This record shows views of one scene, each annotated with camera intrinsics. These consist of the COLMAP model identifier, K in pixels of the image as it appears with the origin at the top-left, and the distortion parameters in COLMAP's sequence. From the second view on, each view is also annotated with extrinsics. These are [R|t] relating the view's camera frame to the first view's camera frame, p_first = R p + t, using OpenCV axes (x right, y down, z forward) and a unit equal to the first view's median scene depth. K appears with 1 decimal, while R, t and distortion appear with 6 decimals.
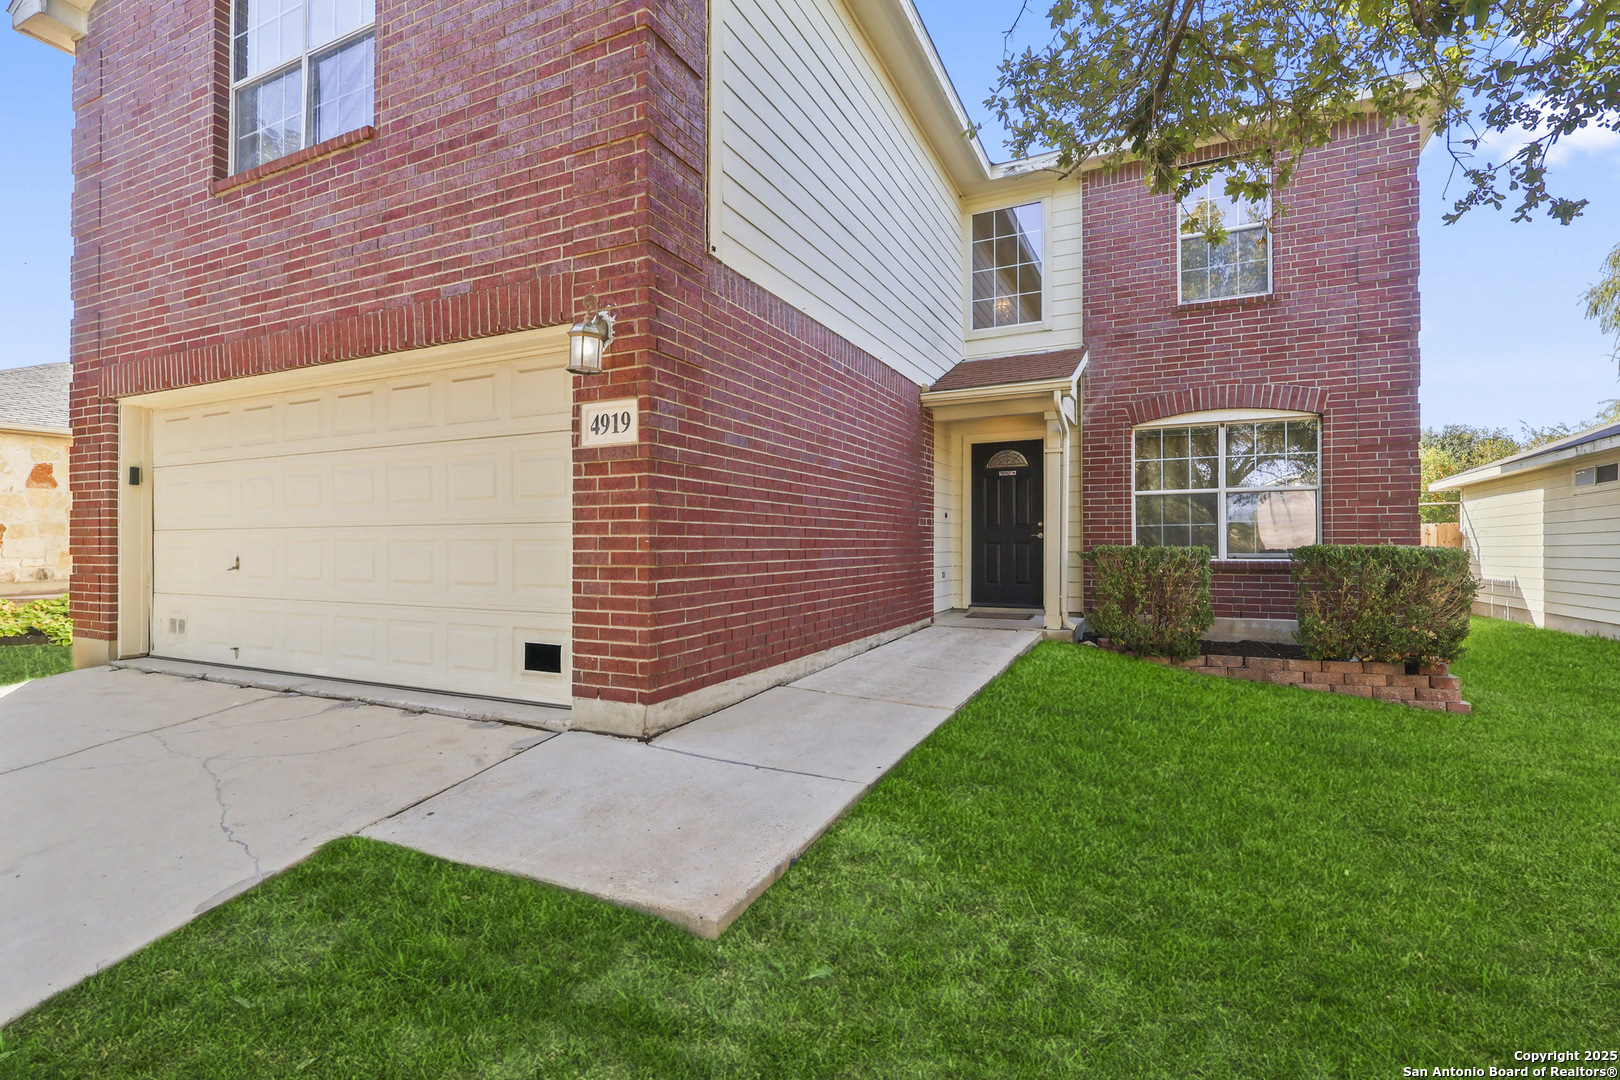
lens RADIAL K [[752.7, 0, 813.1], [0, 752.7, 538.6], [0, 0, 1]] dist [0.000651, 0.000988]
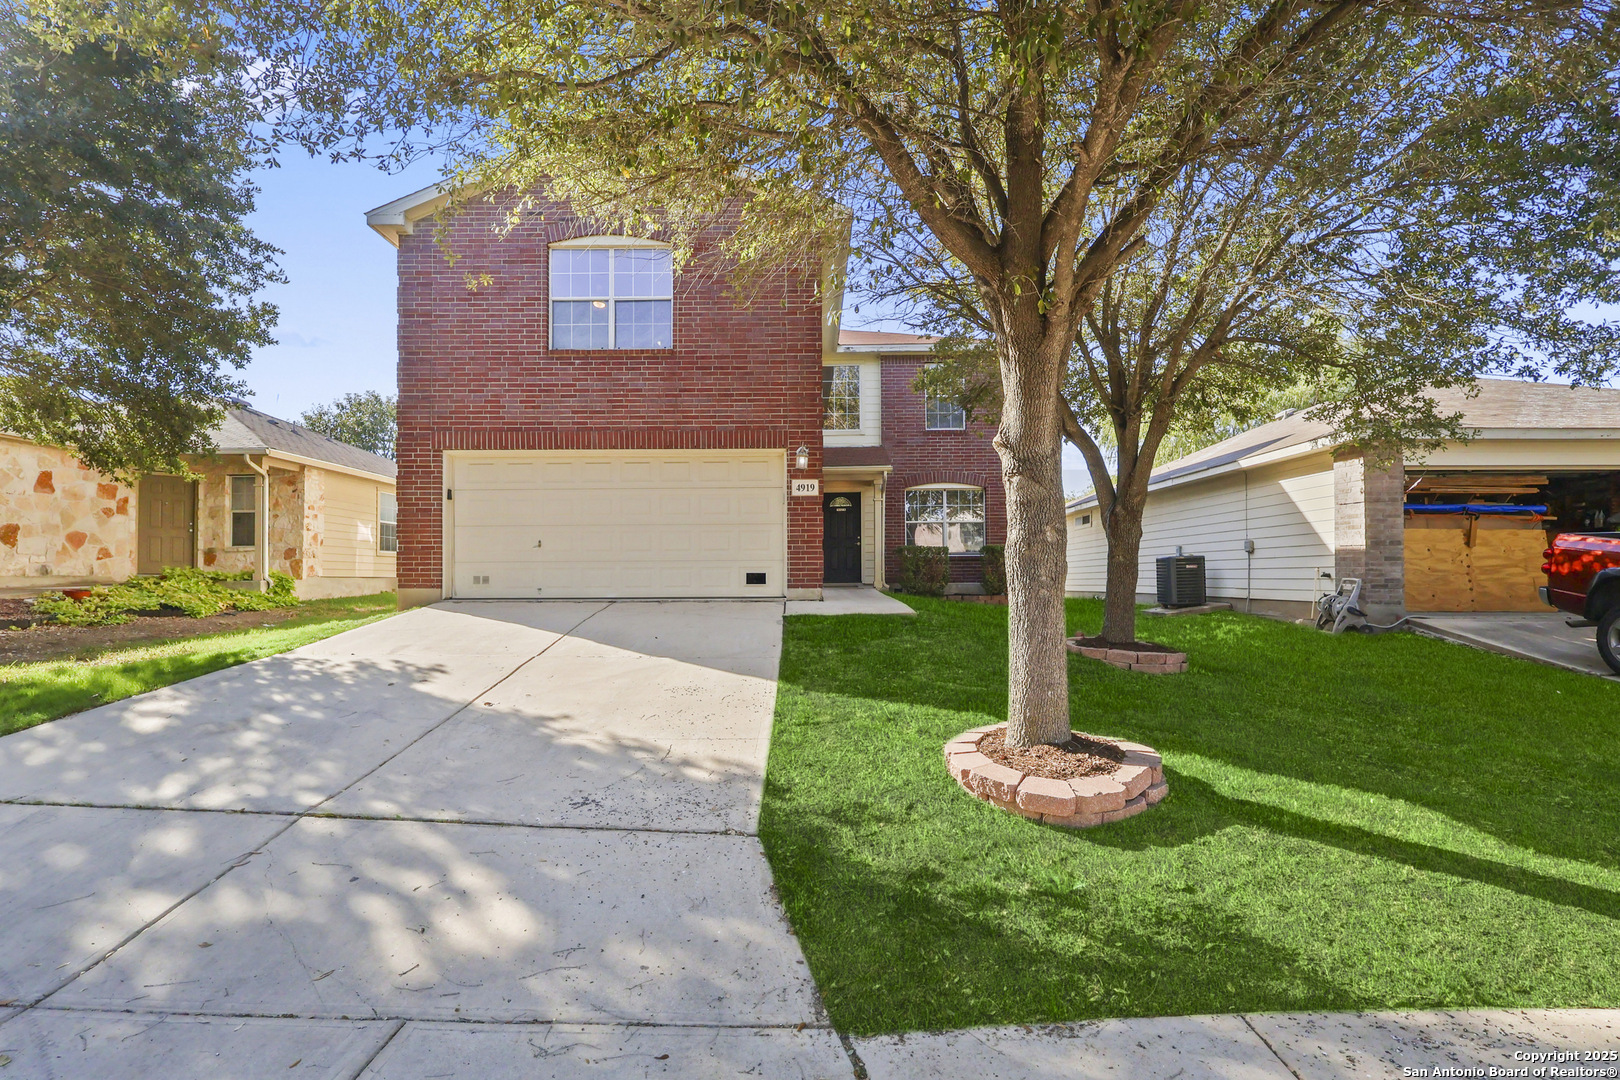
lens RADIAL K [[752.7, 0, 805.4], [0, 752.7, 550.5], [0, 0, 1]] dist [0.000651, 0.000988]
pose [[0.905308, 0.011524, 0.424599, -0.947654], [0.001032, 0.999569, -0.029328, 0.103923], [-0.424755, 0.026989, 0.904906, -0.978626]]
